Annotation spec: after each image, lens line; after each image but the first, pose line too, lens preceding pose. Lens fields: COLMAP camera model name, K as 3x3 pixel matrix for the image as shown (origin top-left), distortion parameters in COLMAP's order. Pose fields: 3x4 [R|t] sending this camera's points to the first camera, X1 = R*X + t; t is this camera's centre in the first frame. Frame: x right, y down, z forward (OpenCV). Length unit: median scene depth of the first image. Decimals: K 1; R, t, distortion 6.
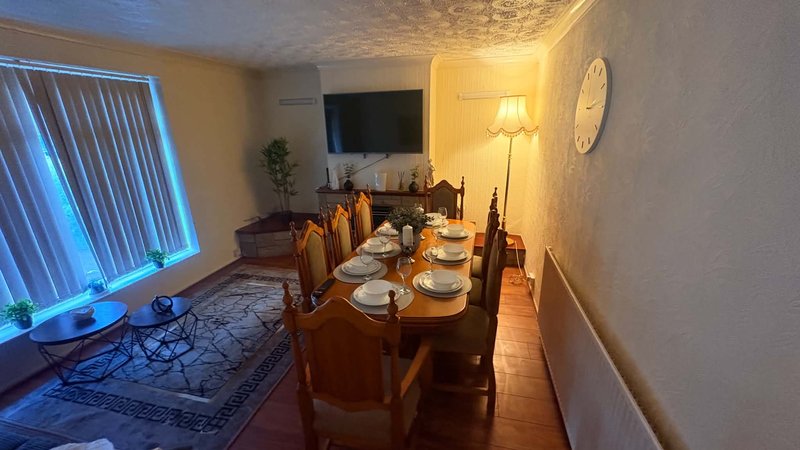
lens RADIAL K [[317.8, 0, 400.0], [0, 317.8, 225.0], [0, 0, 1]] dist [-0.000754, -0.000439]
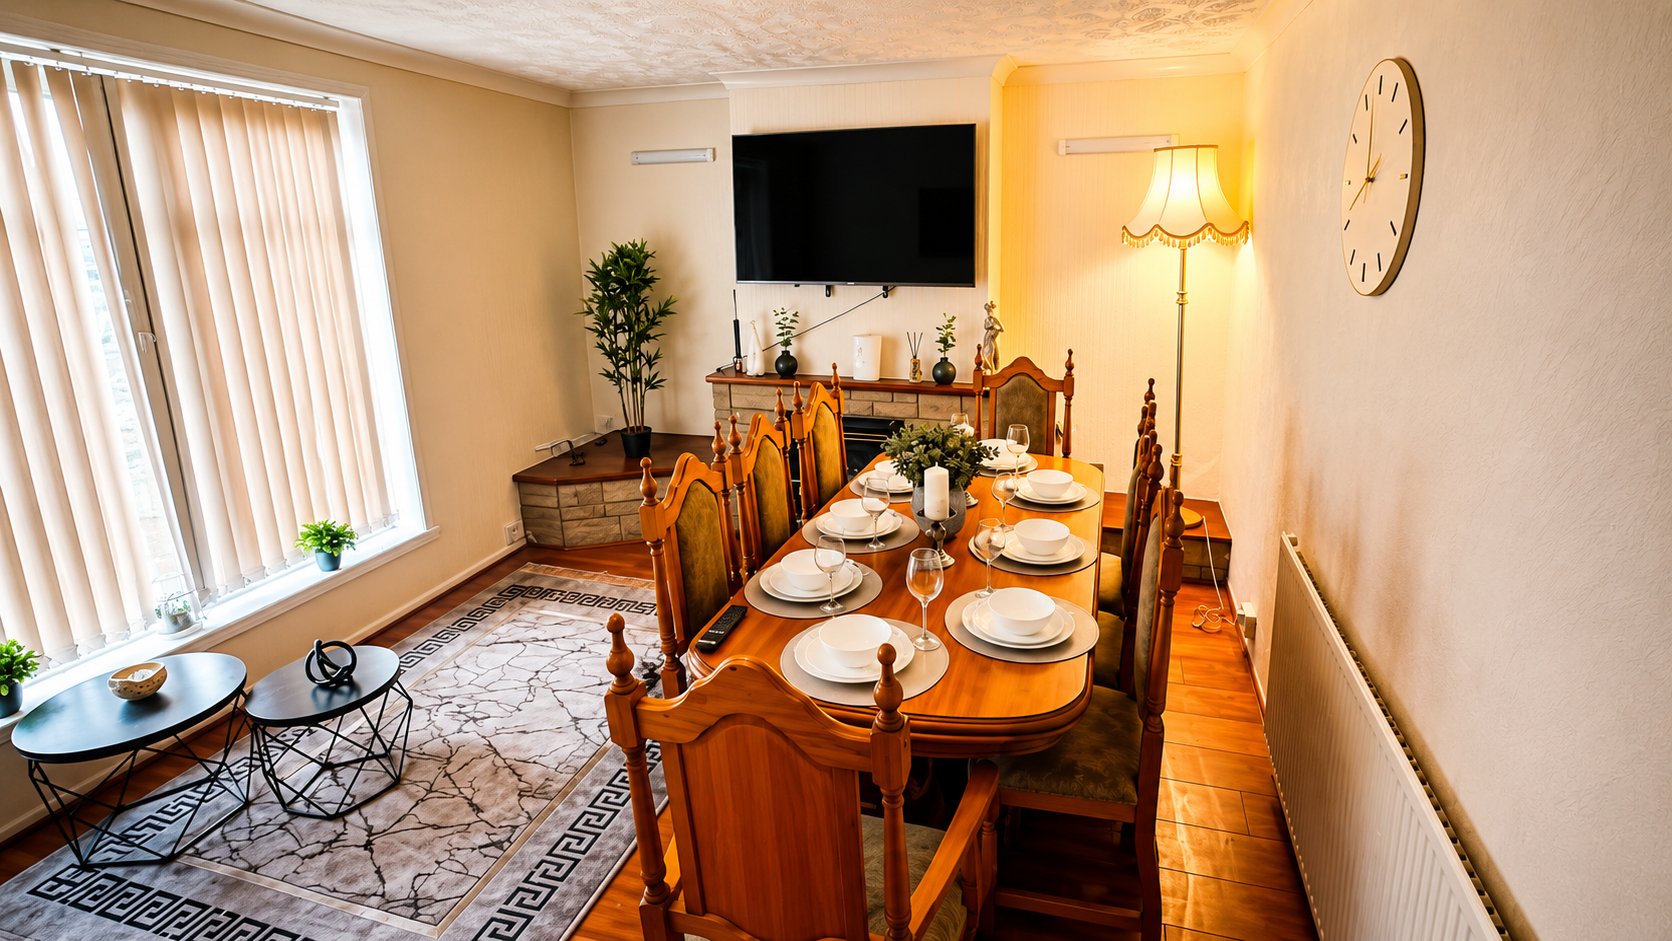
lens RADIAL K [[679.9, 0, 836.0], [0, 679.9, 470.5], [0, 0, 1]] dist [-0.021870, 0.012565]
pose [[0.997225, 0.030380, -0.067959, -0.044999], [-0.027105, 0.998450, 0.048613, -0.041964], [0.069330, -0.046636, 0.996503, 0.159599]]
